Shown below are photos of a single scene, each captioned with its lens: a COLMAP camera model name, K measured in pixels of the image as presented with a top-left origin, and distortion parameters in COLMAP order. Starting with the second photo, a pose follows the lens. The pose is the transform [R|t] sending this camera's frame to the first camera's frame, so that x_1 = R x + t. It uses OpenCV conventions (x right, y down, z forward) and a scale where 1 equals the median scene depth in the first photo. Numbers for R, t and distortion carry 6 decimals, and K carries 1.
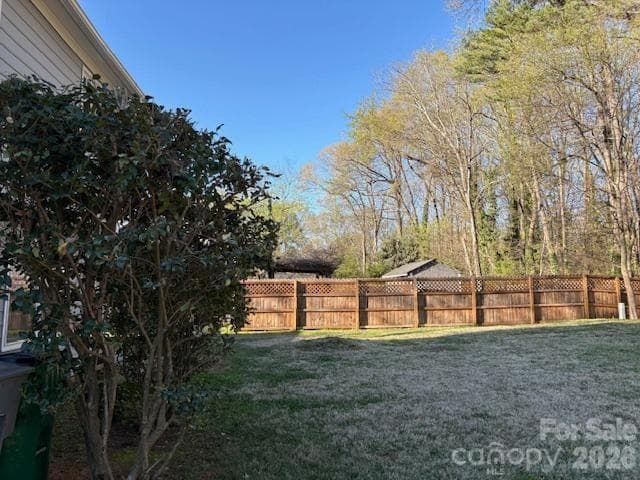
lens RADIAL K [[492.2, 0, 319.8], [0, 492.2, 231.0], [0, 0, 1]] dist [0.014632, -0.004923]
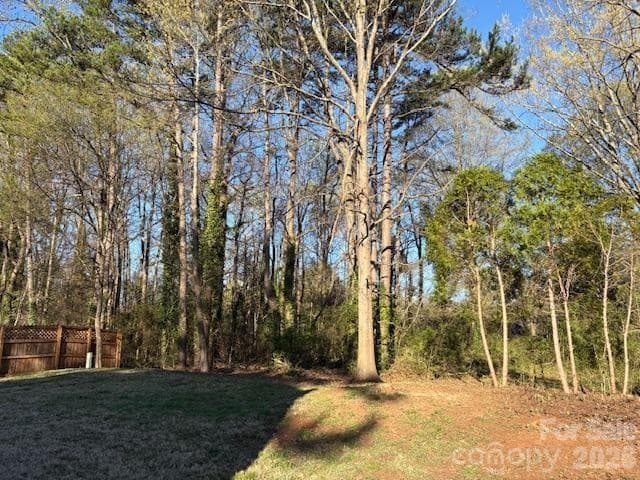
lens RADIAL K [[492.2, 0, 319.8], [0, 492.2, 231.0], [0, 0, 1]] dist [0.014632, -0.004923]
pose [[0.570820, 0.174624, 0.802292, -0.016896], [-0.096864, 0.984621, -0.145392, -0.008072], [-0.815342, 0.005280, 0.578956, -0.036948]]
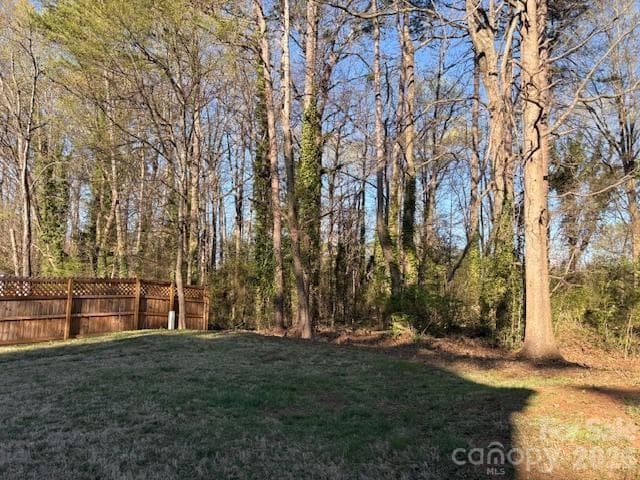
lens RADIAL K [[492.2, 0, 319.8], [0, 492.2, 231.0], [0, 0, 1]] dist [0.014632, -0.004923]
pose [[0.712274, 0.104059, 0.694145, 0.146875], [-0.094414, 0.994166, -0.052156, 0.018823], [-0.695522, -0.028388, 0.717943, 0.152381]]
